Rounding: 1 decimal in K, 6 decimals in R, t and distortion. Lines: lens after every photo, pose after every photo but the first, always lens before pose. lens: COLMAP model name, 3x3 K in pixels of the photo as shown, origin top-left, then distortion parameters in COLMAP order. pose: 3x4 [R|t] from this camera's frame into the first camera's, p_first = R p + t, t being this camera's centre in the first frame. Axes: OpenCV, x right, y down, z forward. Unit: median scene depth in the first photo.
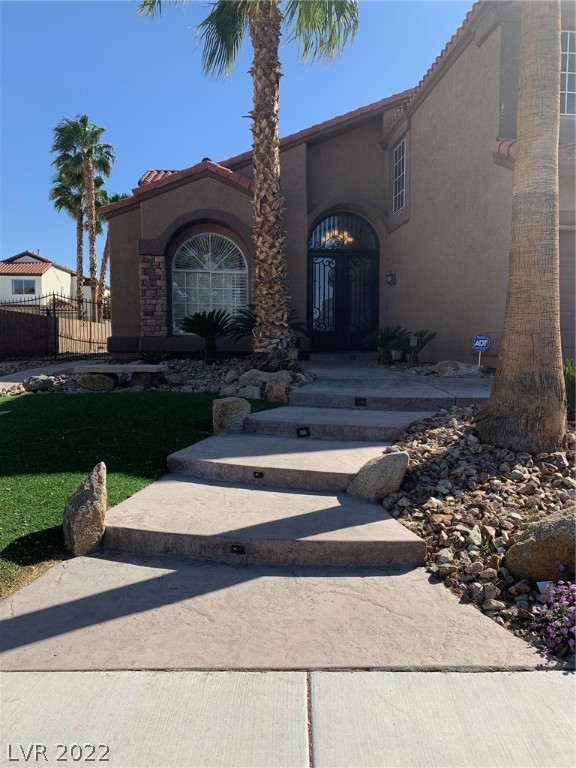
lens RADIAL K [[575.3, 0, 288.0], [0, 575.3, 384.0], [0, 0, 1]] dist [0.002321, -0.003491]
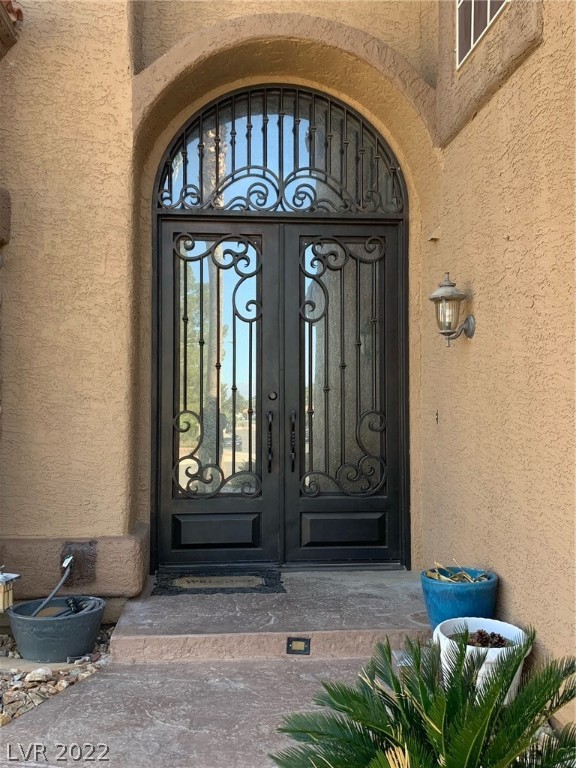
lens RADIAL K [[790.9, 0, 288.0], [0, 790.9, 384.0], [0, 0, 1]] dist [-0.005631, 0.000223]
pose [[0.999988, -0.000394, -0.004933, 0.101624], [-0.000046, 0.996043, -0.088871, -0.113416], [0.004948, 0.088870, 0.996031, 0.616376]]
